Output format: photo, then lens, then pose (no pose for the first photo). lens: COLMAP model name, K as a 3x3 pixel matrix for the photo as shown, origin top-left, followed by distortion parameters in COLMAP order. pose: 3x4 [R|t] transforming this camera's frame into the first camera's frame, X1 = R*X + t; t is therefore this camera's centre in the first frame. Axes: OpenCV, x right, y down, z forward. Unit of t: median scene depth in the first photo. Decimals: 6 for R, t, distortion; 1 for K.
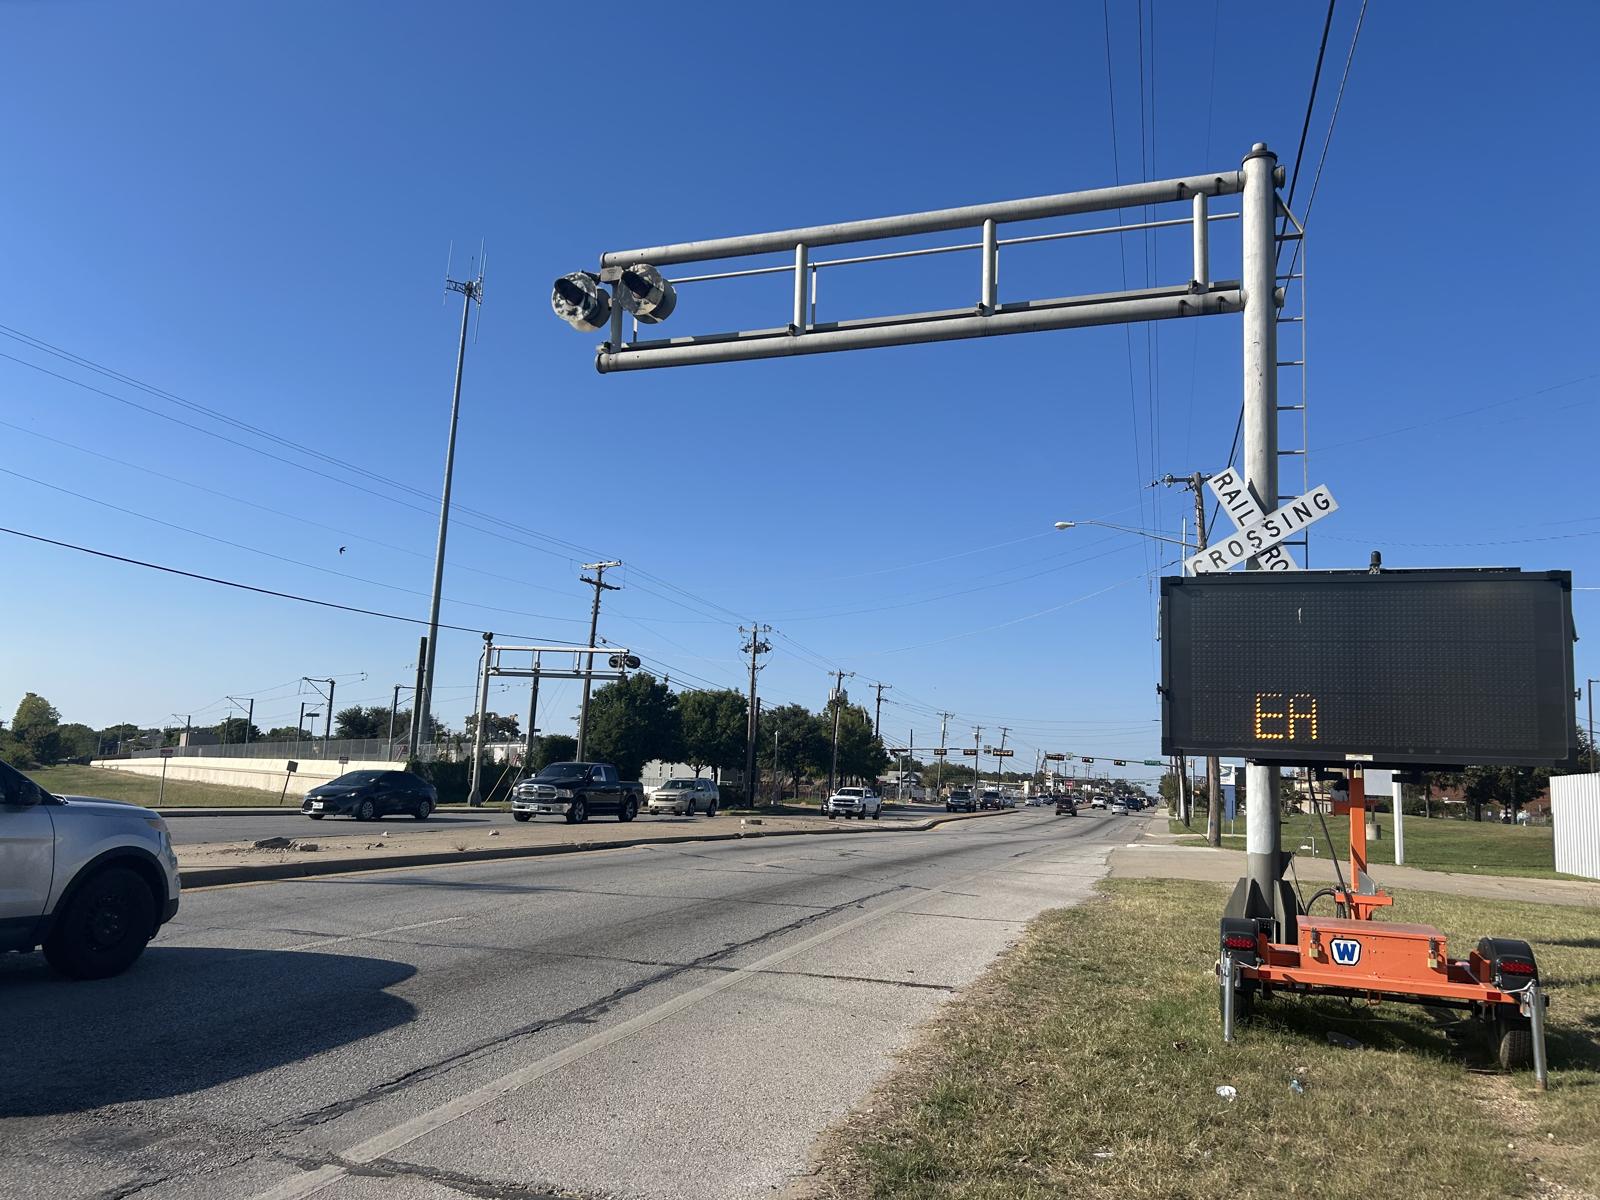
lens RADIAL K [[1195.8, 0, 809.3], [0, 1195.8, 605.6], [0, 0, 1]] dist [0.002075, 0.001656]
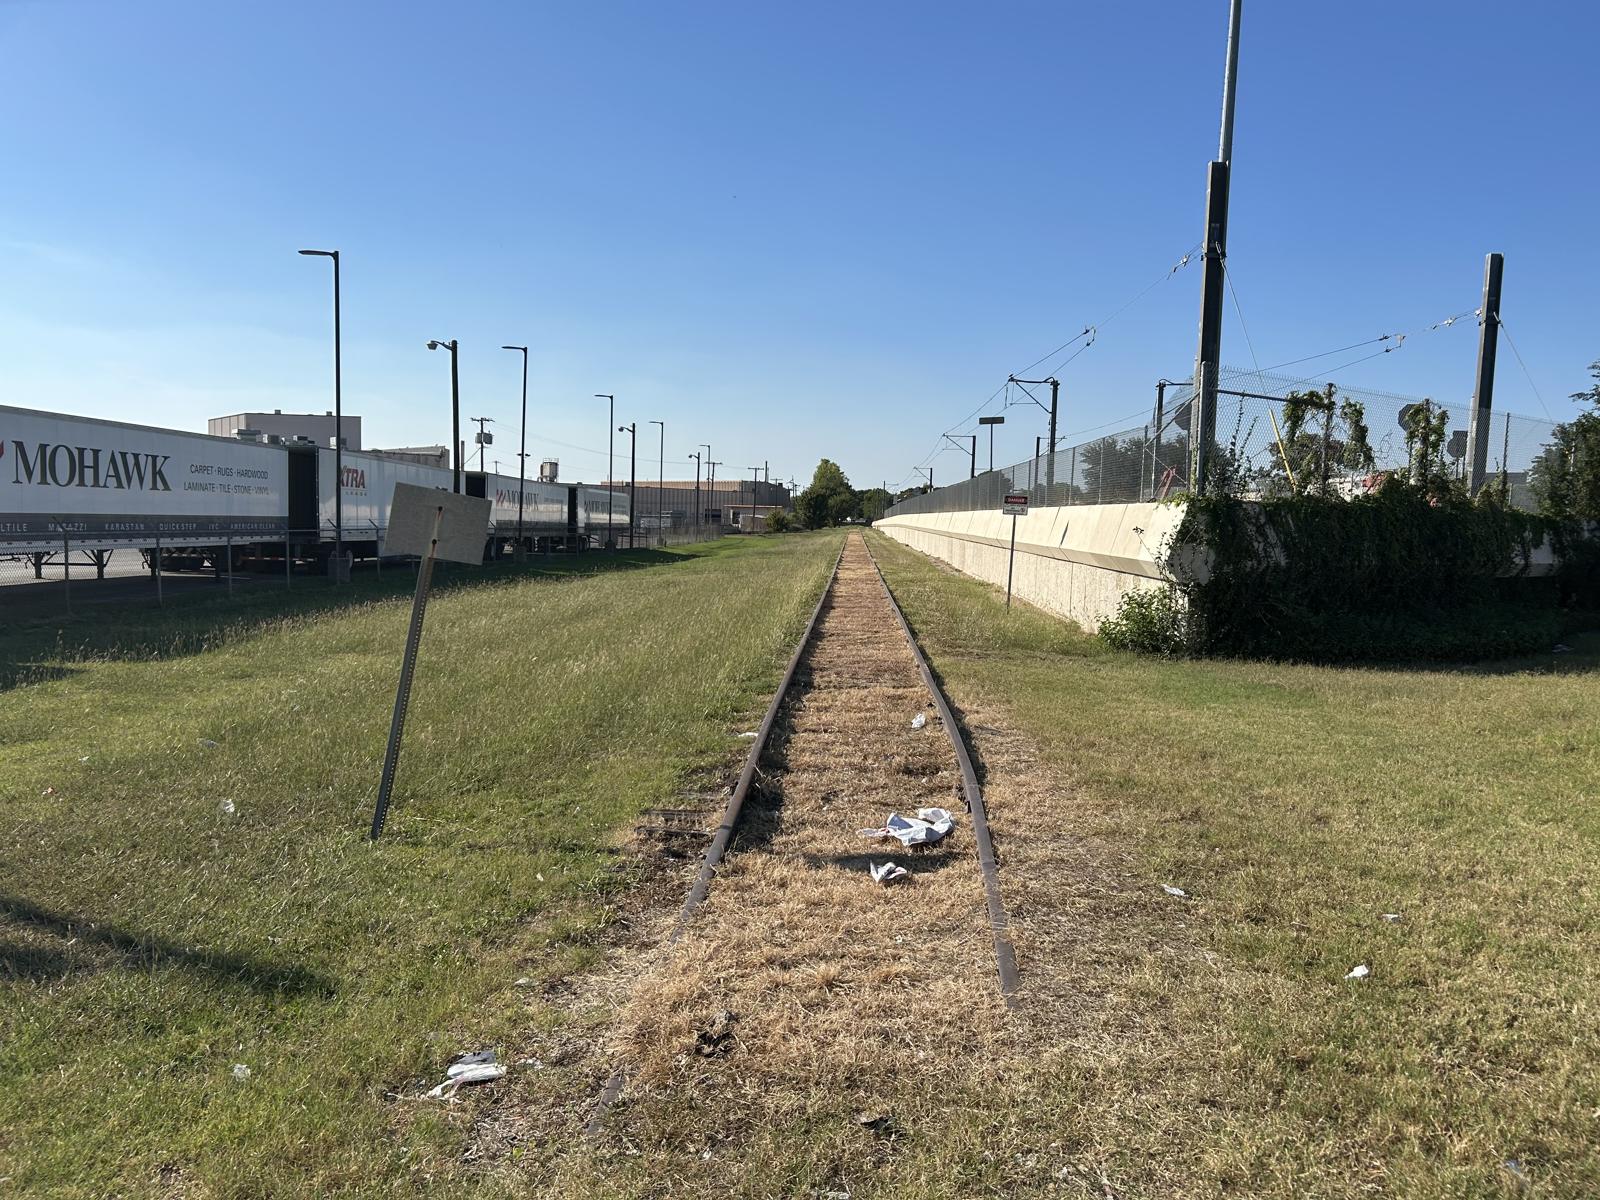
lens RADIAL K [[1195.8, 0, 809.3], [0, 1195.8, 605.6], [0, 0, 1]] dist [0.002075, 0.001656]
pose [[0.811645, 0.023238, -0.583688, -0.112050], [0.095038, 0.980642, 0.171196, 0.045156], [0.576368, -0.194423, 0.793725, 0.331134]]
